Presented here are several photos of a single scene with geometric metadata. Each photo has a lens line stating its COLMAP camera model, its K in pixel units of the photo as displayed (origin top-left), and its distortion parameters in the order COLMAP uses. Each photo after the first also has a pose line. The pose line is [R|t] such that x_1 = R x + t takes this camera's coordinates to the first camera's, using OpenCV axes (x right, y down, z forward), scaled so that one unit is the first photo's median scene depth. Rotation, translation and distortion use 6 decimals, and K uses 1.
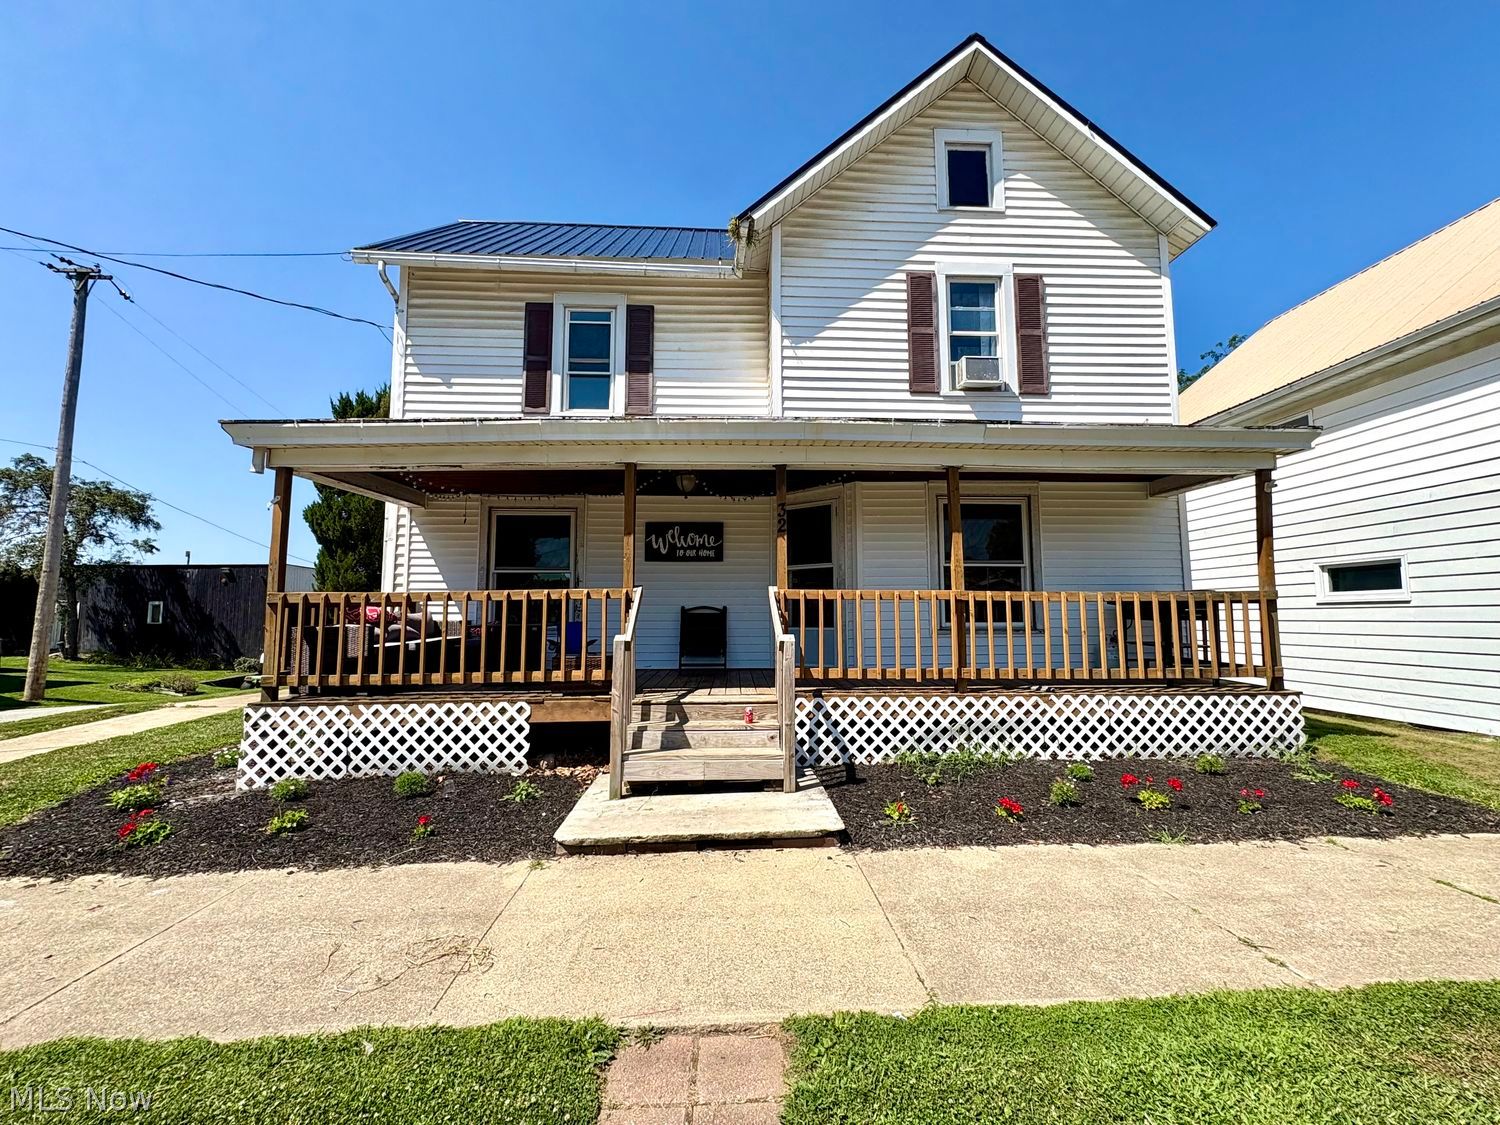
lens RADIAL K [[597.9, 0, 749.0], [0, 597.9, 564.2], [0, 0, 1]] dist [0.001326, -0.000404]
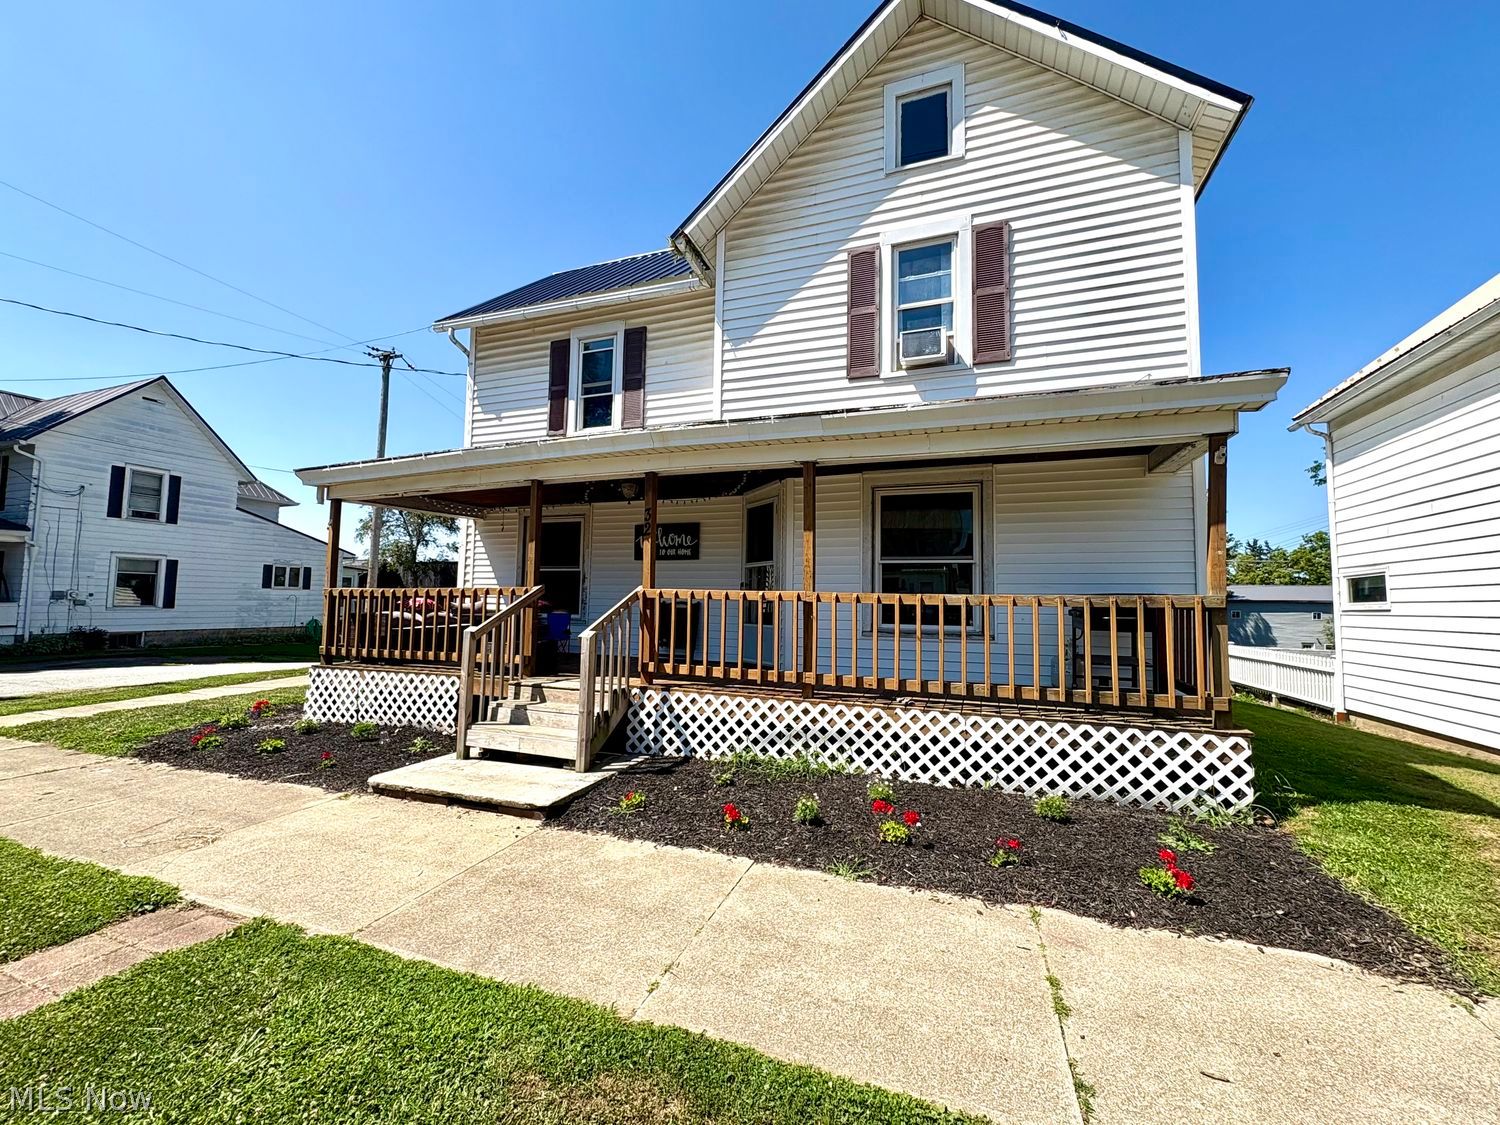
lens RADIAL K [[597.9, 0, 748.1], [0, 597.9, 564.7], [0, 0, 1]] dist [0.001326, -0.000404]
pose [[0.920783, -0.007131, -0.390010, 0.503093], [0.014278, 0.999779, 0.015429, -0.011949], [0.389813, -0.019775, 0.920682, 0.064756]]
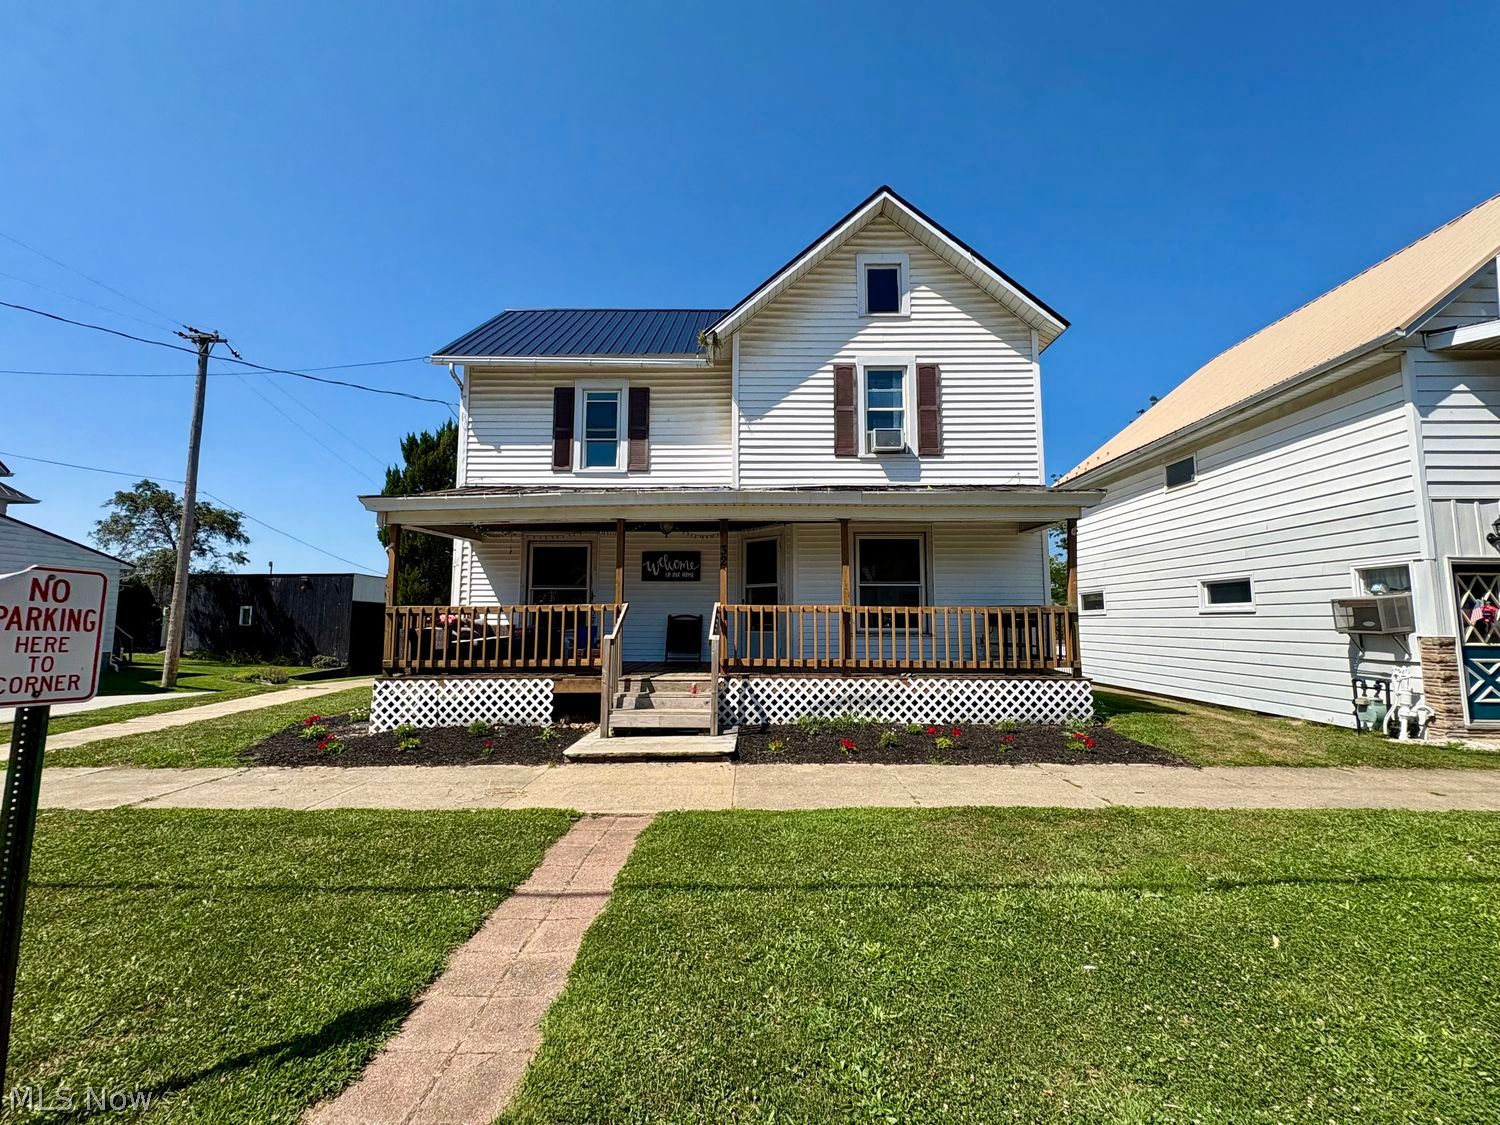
lens RADIAL K [[597.9, 0, 748.8], [0, 597.9, 565.6], [0, 0, 1]] dist [0.001326, -0.000404]
pose [[0.998186, -0.001643, -0.060182, 0.160818], [0.001385, 0.999990, -0.004327, -0.036781], [0.060189, 0.004236, 0.998178, -0.353967]]
